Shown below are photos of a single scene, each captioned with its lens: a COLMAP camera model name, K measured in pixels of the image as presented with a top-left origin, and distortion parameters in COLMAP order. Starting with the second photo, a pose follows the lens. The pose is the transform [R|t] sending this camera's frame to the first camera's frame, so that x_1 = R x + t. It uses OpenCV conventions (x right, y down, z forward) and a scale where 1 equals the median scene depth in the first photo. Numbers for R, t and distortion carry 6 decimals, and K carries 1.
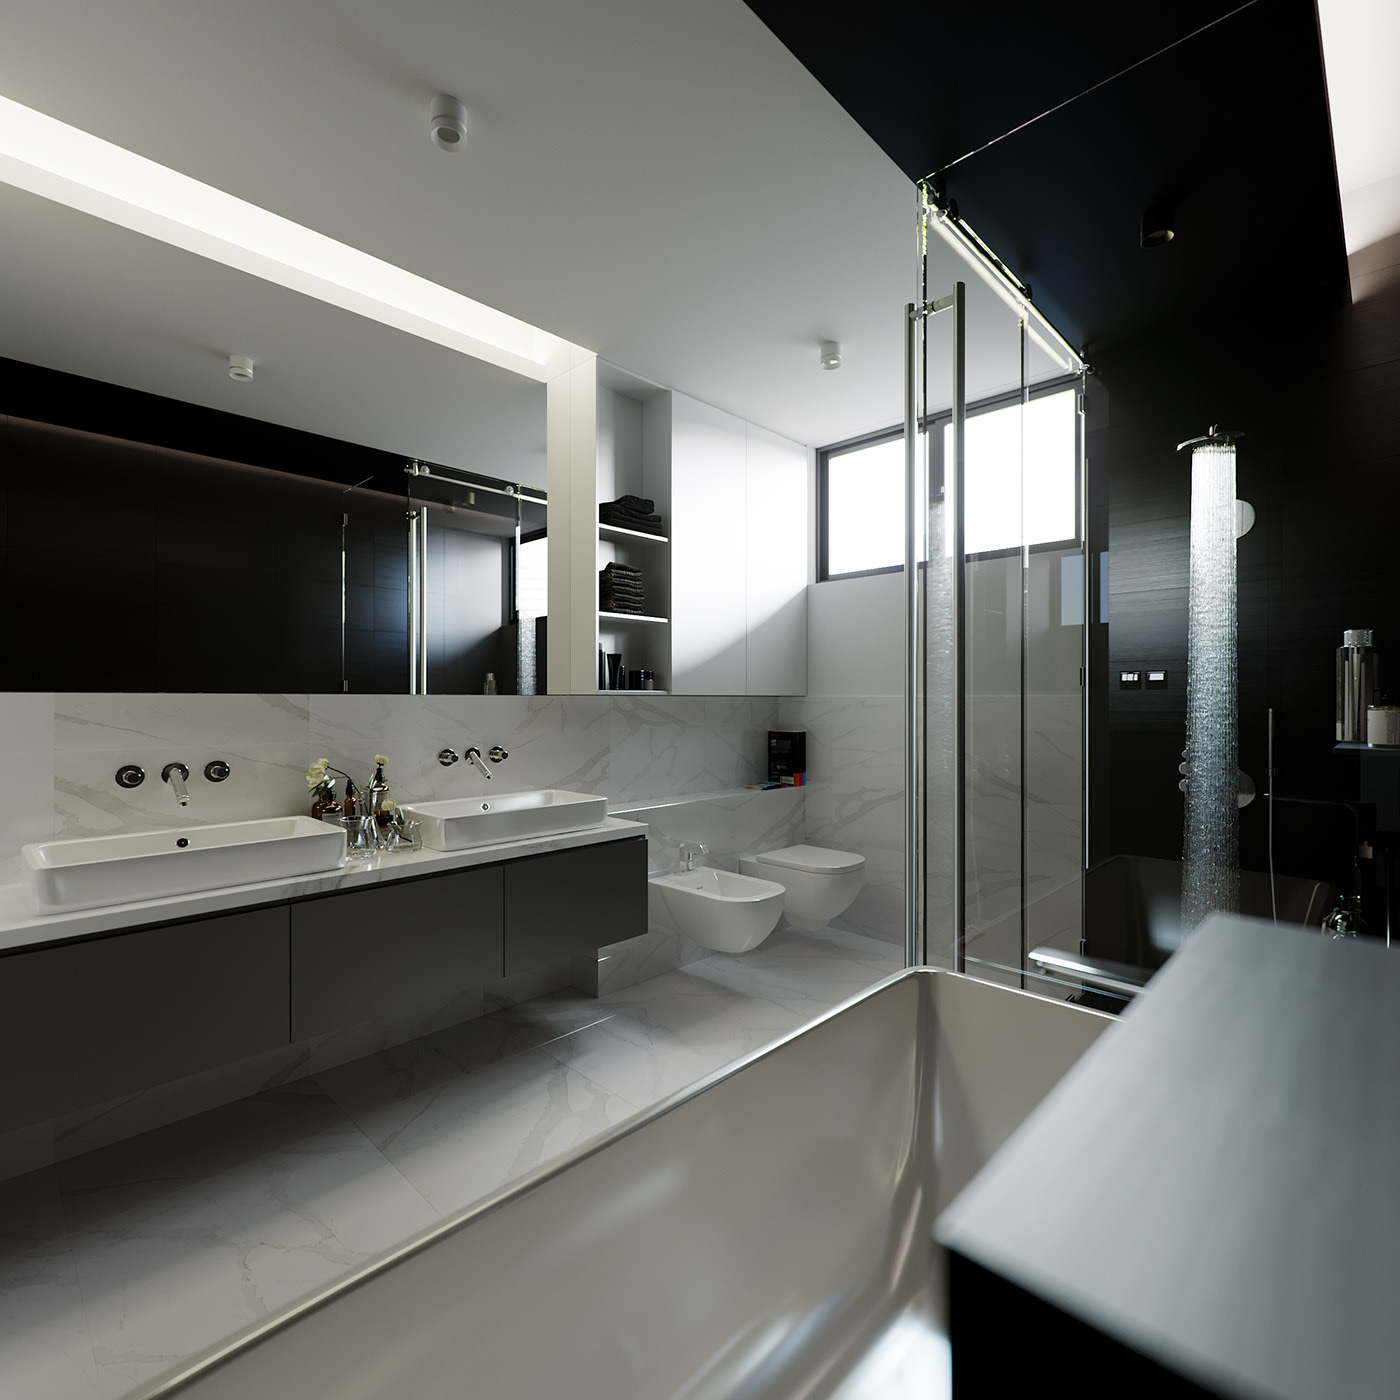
lens RADIAL K [[719.3, 0, 700.5], [0, 719.3, 699.8], [0, 0, 1]] dist [-0.006932, -0.000370]
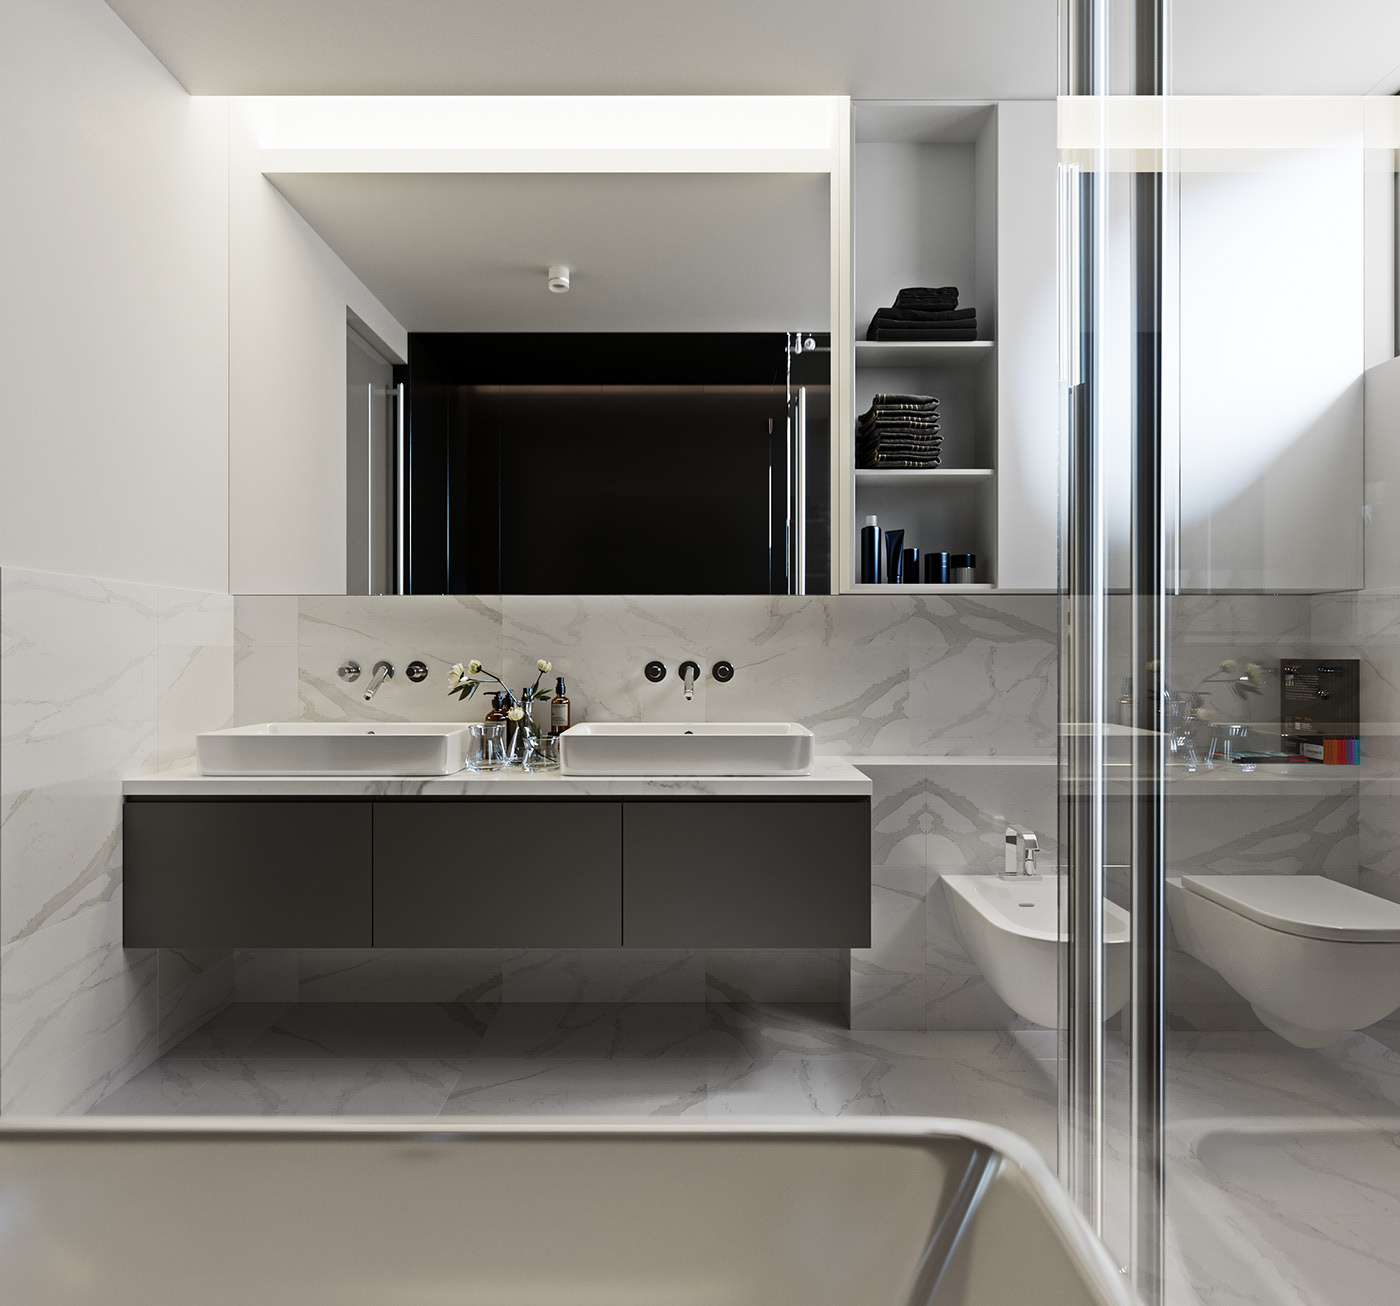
lens RADIAL K [[853.6, 0, 699.5], [0, 853.6, 652.3], [0, 0, 1]] dist [-0.002973, 0.001256]
pose [[0.693079, 0.000867, -0.720861, 0.340987], [-0.000546, 1.000000, 0.000678, 0.051192], [0.720861, -0.000076, 0.693080, 0.321443]]
